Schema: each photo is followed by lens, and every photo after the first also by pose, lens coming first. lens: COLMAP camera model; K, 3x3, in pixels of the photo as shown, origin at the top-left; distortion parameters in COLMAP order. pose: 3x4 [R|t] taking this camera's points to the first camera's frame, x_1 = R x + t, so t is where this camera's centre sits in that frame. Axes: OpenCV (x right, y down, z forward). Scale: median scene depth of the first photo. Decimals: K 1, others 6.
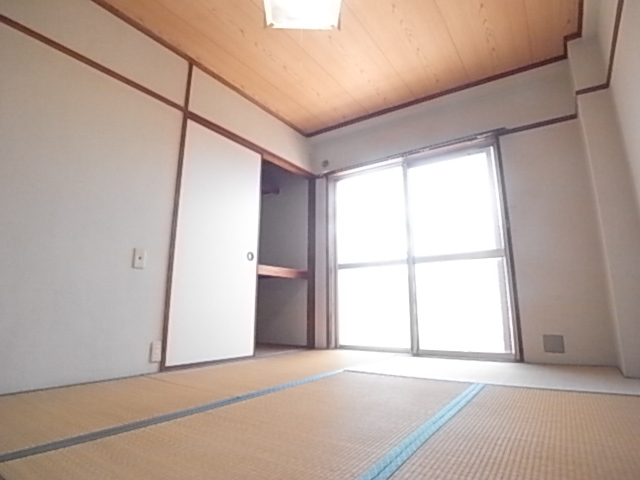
lens RADIAL K [[358.0, 0, 313.6], [0, 358.0, 237.0], [0, 0, 1]] dist [-0.021514, 0.001006]
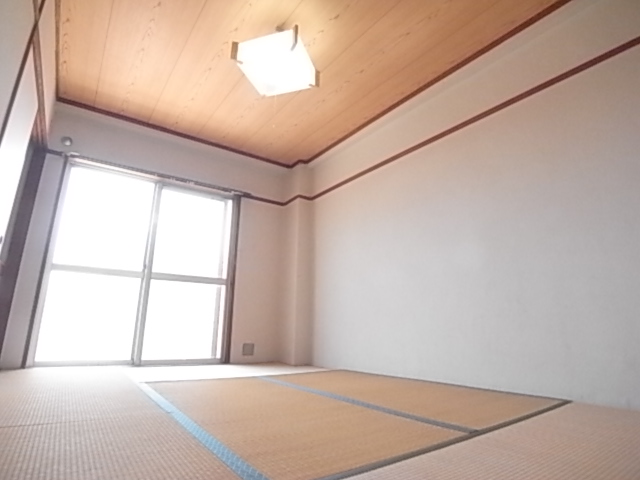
lens RADIAL K [[358.0, 0, 316.0], [0, 358.0, 243.5], [0, 0, 1]] dist [-0.021514, 0.001006]
pose [[0.398099, 0.233053, 0.887245, -0.501669], [-0.198507, 0.966160, -0.164713, 0.053817], [-0.895607, -0.110552, 0.430890, 0.129324]]
